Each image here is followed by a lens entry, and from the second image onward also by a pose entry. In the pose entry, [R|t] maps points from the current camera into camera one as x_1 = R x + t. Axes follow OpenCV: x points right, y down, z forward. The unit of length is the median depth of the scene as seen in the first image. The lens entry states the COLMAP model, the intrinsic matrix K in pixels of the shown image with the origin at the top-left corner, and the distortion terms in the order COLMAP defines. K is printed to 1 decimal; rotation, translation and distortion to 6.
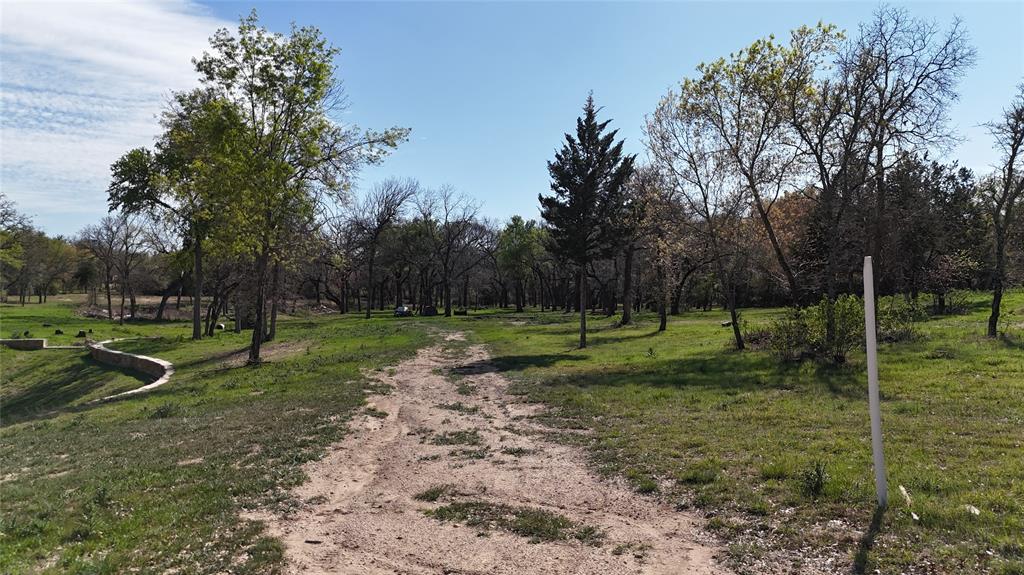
lens RADIAL K [[752.3, 0, 509.0], [0, 752.3, 287.2], [0, 0, 1]] dist [0.077192, -0.064515]
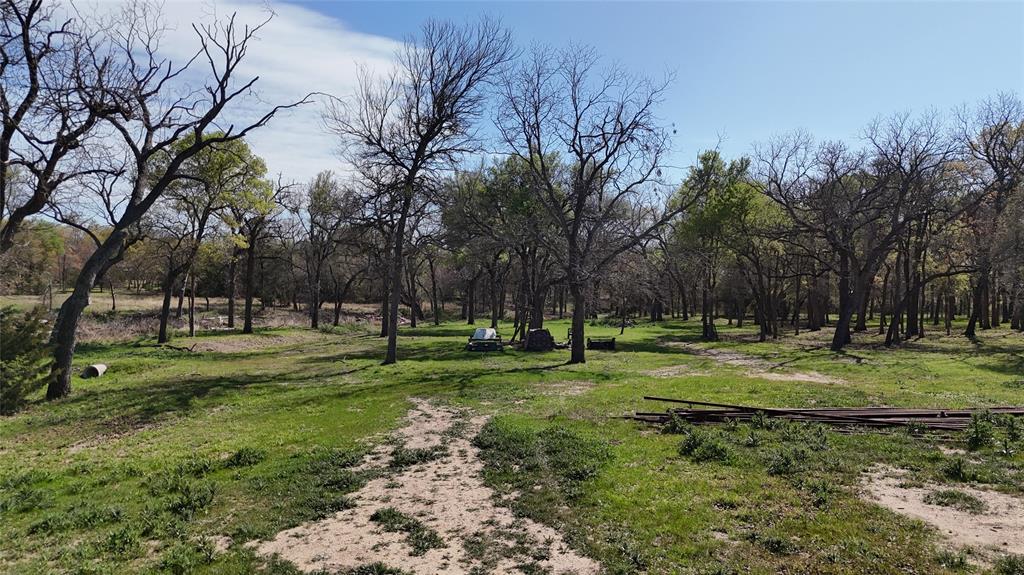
lens RADIAL K [[752.3, 0, 509.0], [0, 752.3, 287.2], [0, 0, 1]] dist [0.077192, -0.064515]
pose [[0.988331, 0.012965, -0.151768, -0.045871], [-0.013449, 0.999907, -0.002158, -0.000367], [0.151726, 0.004174, 0.988414, 0.481378]]
